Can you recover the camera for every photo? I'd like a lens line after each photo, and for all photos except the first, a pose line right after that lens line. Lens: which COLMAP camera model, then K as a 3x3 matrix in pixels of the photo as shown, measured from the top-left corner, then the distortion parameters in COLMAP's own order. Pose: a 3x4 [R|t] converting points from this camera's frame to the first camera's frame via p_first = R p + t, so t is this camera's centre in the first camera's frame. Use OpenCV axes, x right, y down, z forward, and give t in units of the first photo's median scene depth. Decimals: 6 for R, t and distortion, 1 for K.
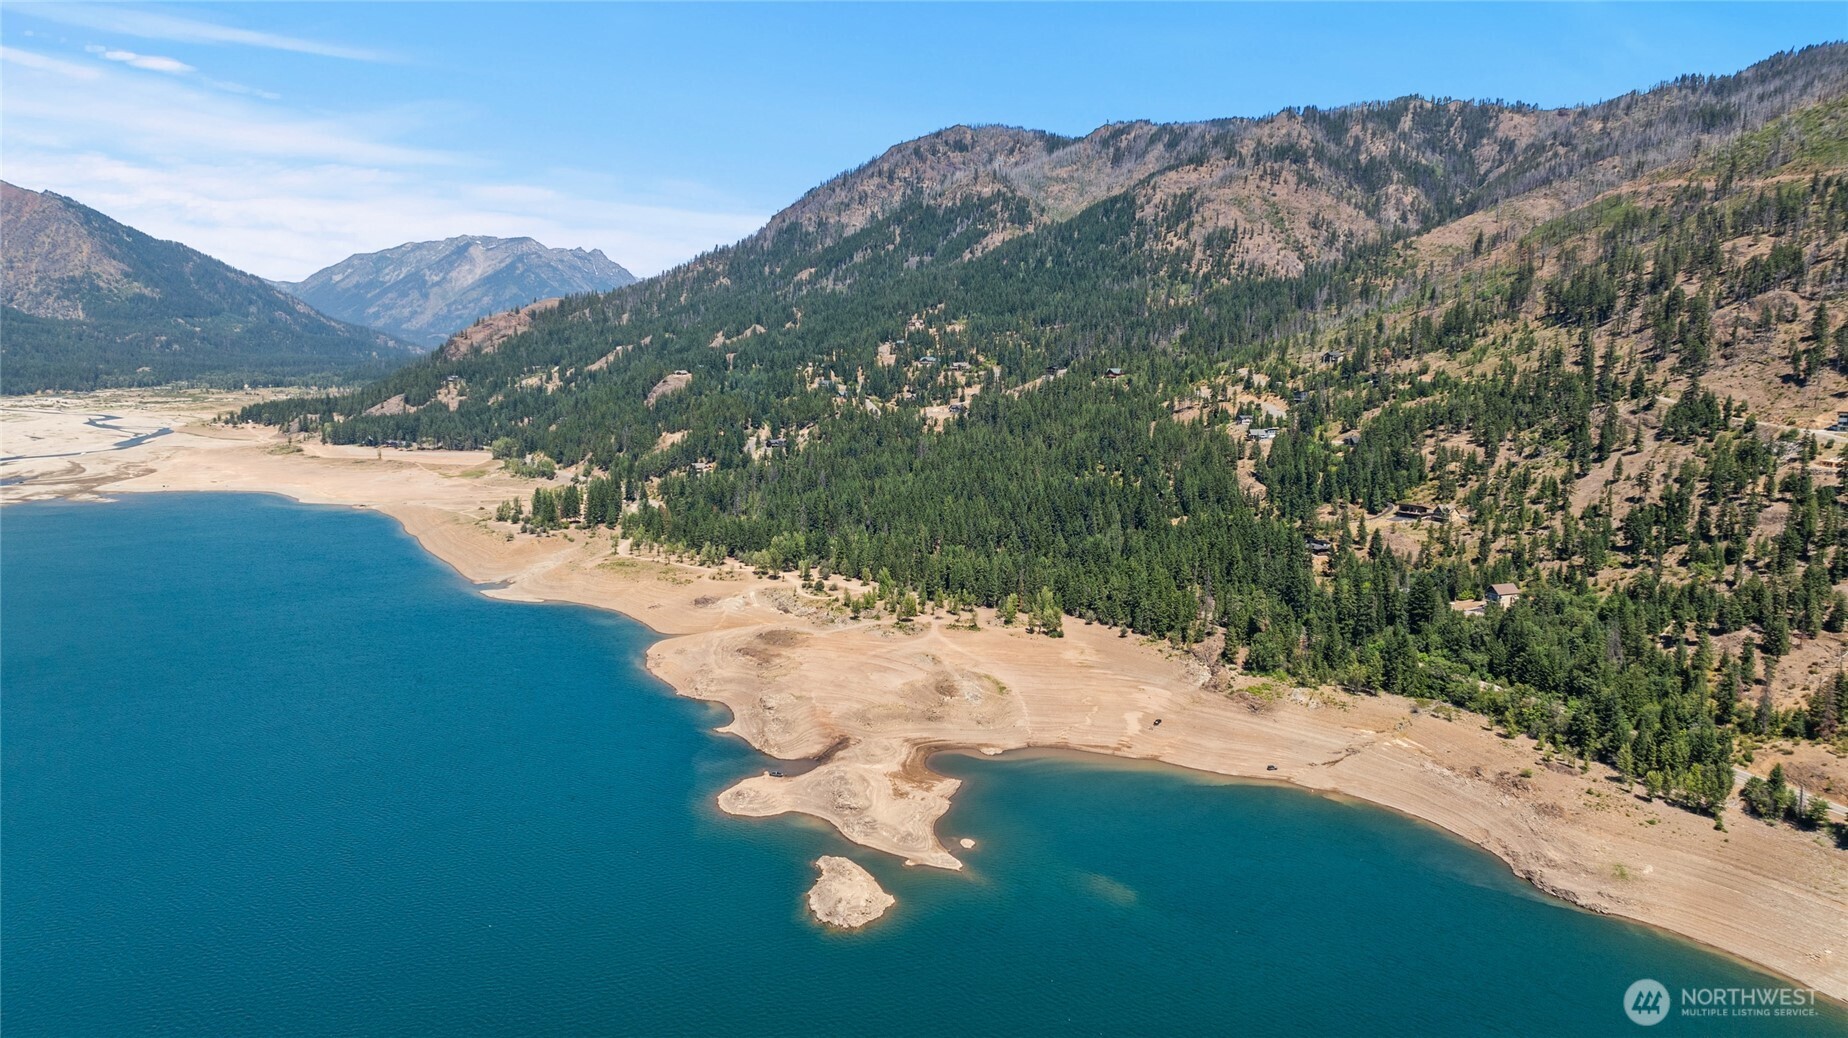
lens RADIAL K [[1302.2, 0, 932.1], [0, 1302.2, 524.2], [0, 0, 1]] dist [-0.032560, 0.033419]
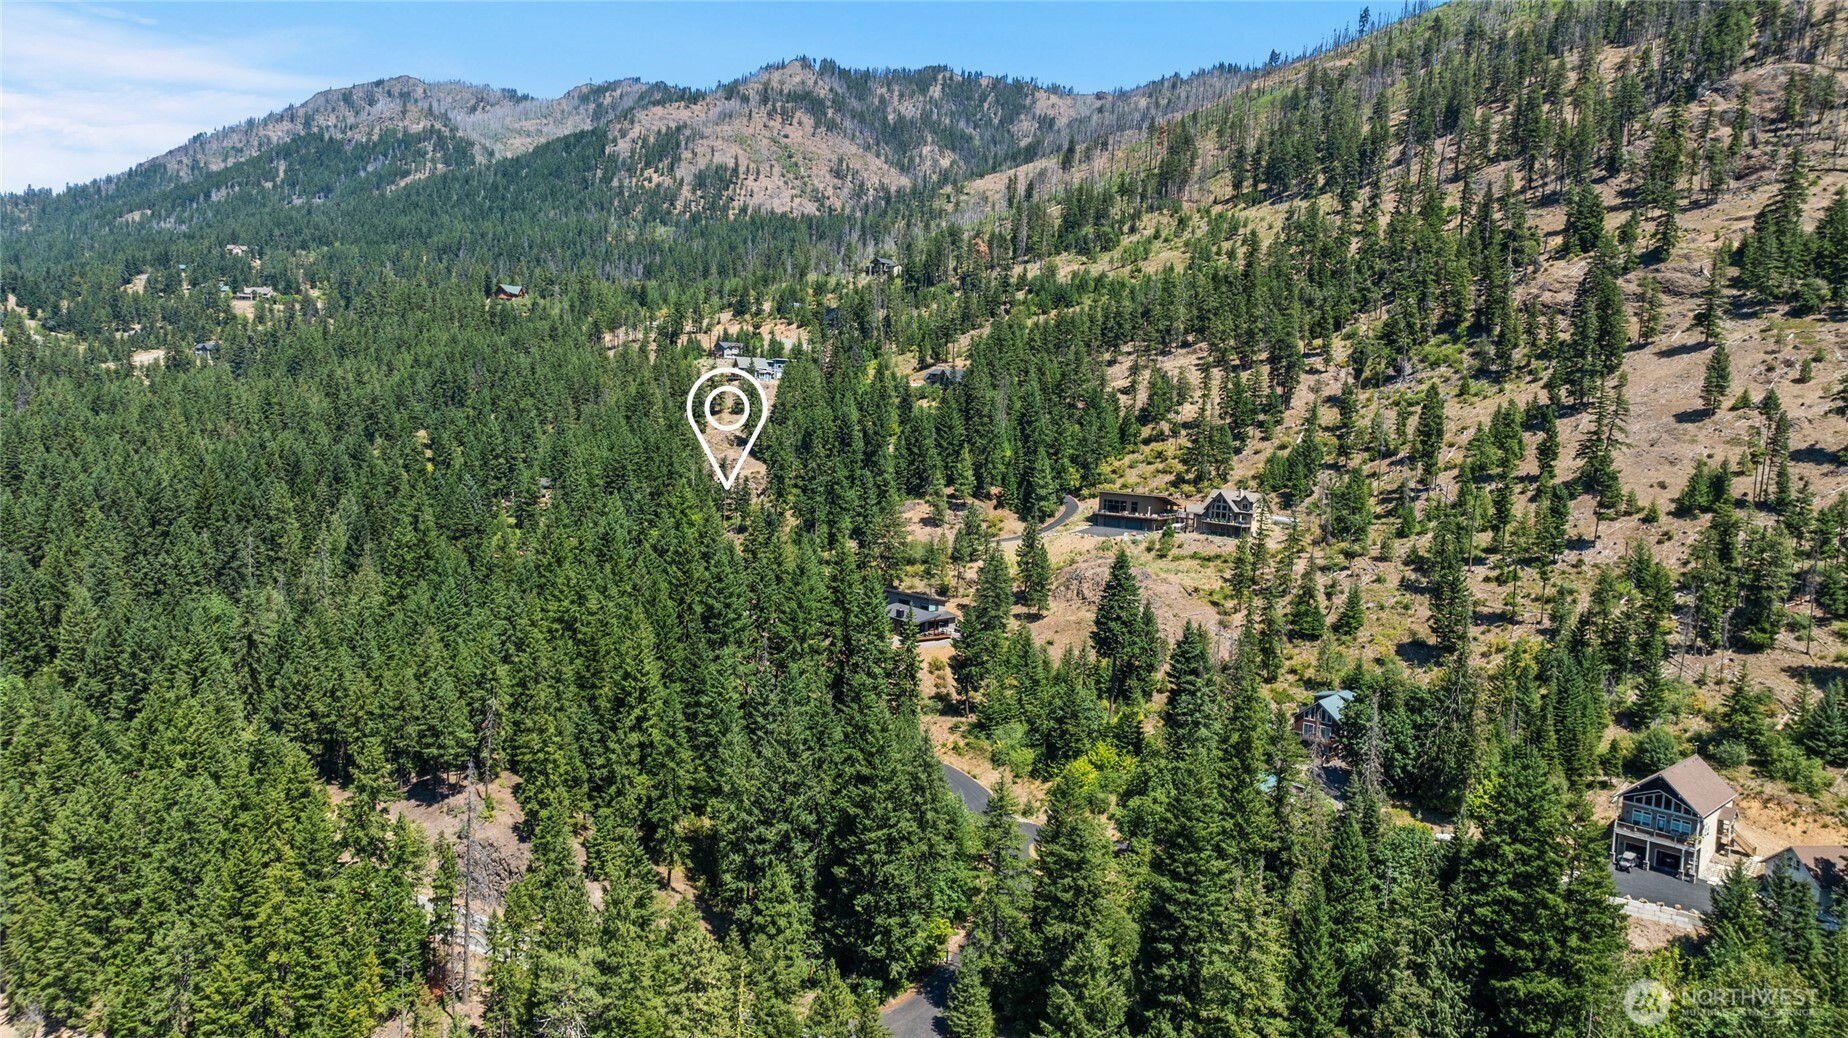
lens RADIAL K [[1302.2, 0, 924.1], [0, 1302.2, 526.1], [0, 0, 1]] dist [-0.032560, 0.033419]
pose [[0.936465, -0.007656, 0.350678, 0.125364], [0.018127, 0.999482, -0.026587, 0.002481], [-0.350293, 0.031255, 0.936118, 0.471181]]
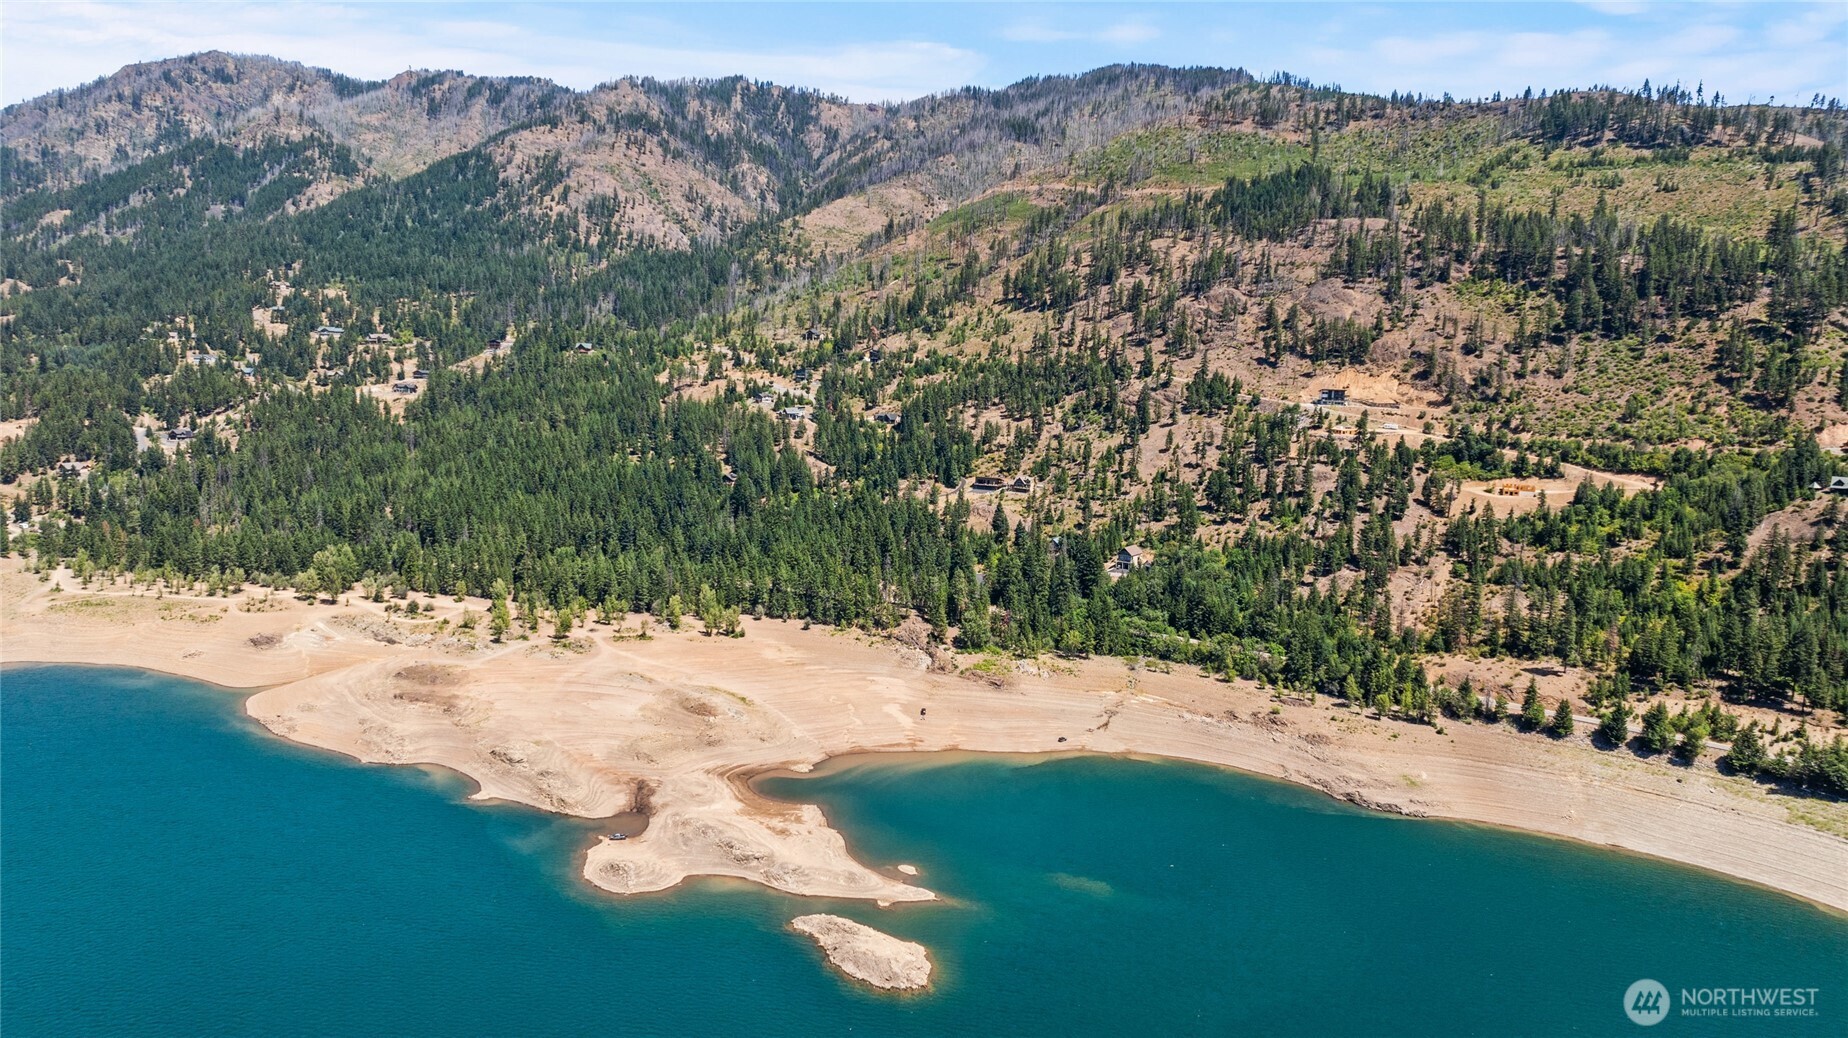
lens RADIAL K [[1302.2, 0, 935.5], [0, 1302.2, 512.2], [0, 0, 1]] dist [-0.032560, 0.033419]
pose [[0.843800, -0.062194, 0.533041, -0.175175], [0.053061, 0.998064, 0.032456, -0.016682], [-0.534027, 0.000897, 0.845467, 0.077409]]
